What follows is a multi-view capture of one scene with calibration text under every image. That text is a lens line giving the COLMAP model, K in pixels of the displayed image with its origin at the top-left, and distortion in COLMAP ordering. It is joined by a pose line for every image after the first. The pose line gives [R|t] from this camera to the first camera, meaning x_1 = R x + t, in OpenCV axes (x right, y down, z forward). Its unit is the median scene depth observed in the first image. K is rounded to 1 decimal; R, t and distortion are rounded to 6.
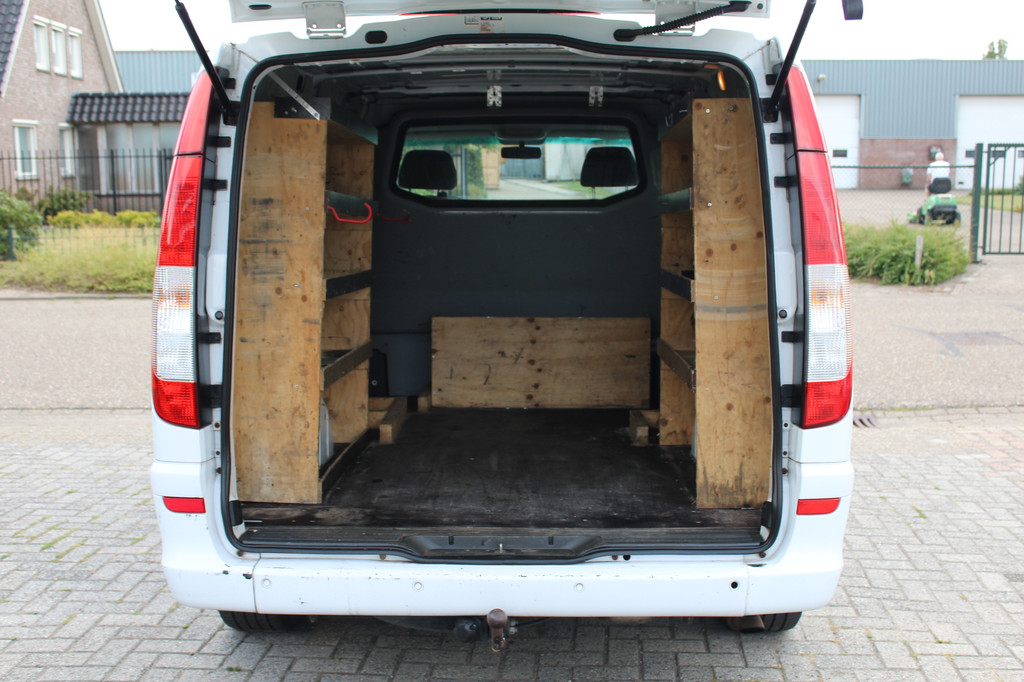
lens RADIAL K [[1201.8, 0, 516.6], [0, 1201.8, 343.4], [0, 0, 1]] dist [-0.051969, 0.000000]
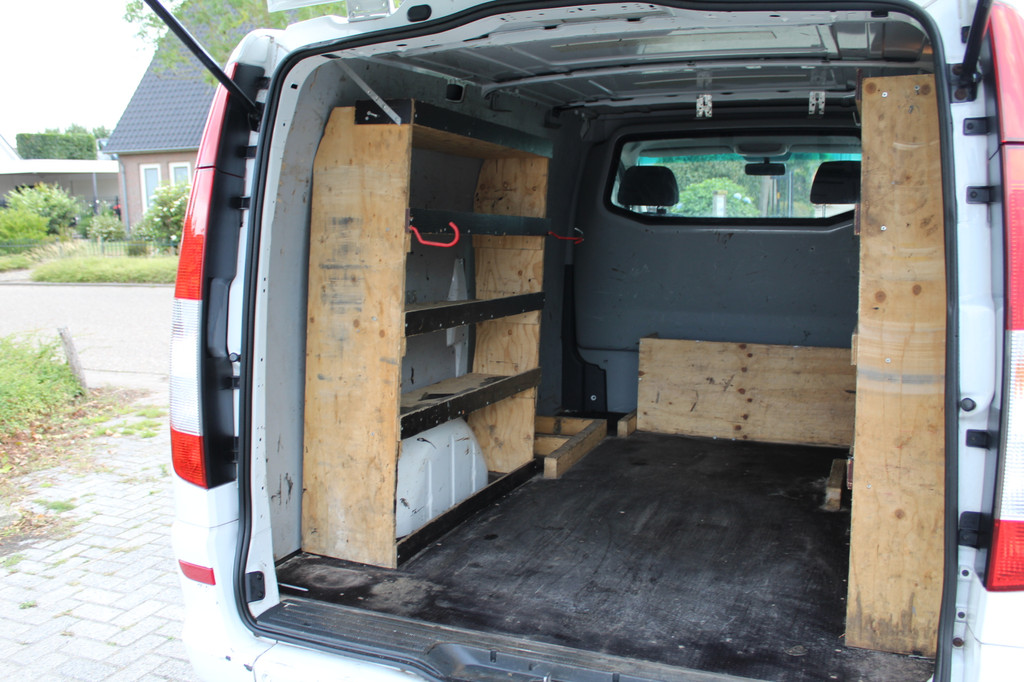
lens RADIAL K [[923.5, 0, 507.7], [0, 923.5, 349.3], [0, 0, 1]] dist [-0.128904, 0.101688]
pose [[0.934904, 0.049887, -0.351378, 0.121692], [-0.040327, 0.998591, 0.034480, -0.045638], [0.352603, -0.018065, 0.935598, 0.357714]]
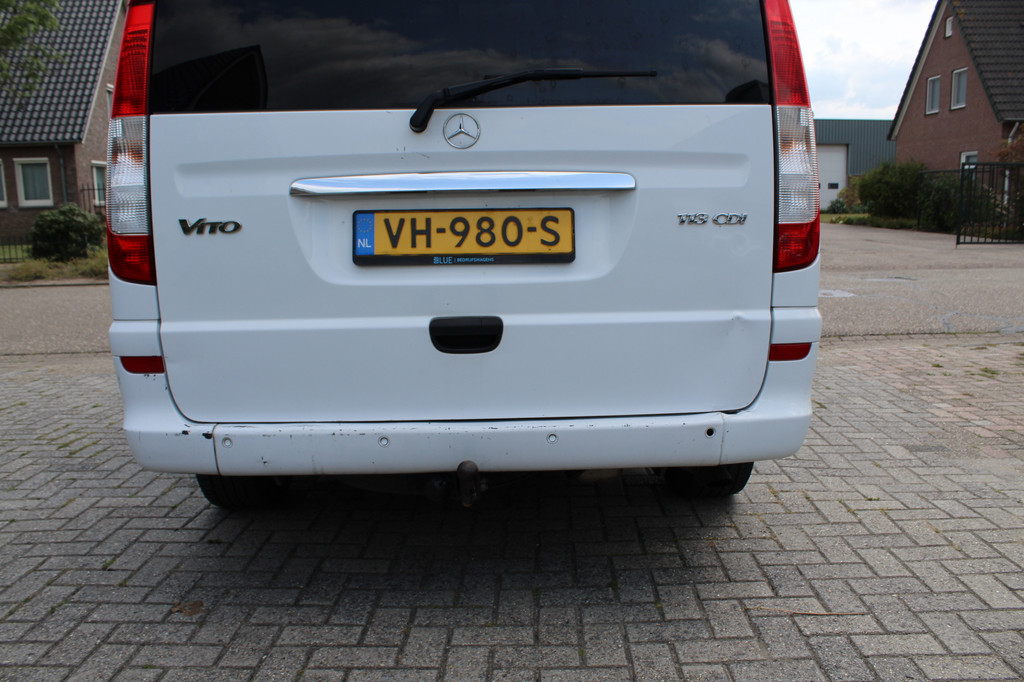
lens RADIAL K [[869.2, 0, 514.4], [0, 869.2, 340.4], [0, 0, 1]] dist [-0.144526, 0.104328]
pose [[0.998566, -0.019369, 0.049901, -0.008495], [0.018957, 0.999782, 0.008706, 0.088436], [-0.050059, -0.007748, 0.998716, 0.229806]]
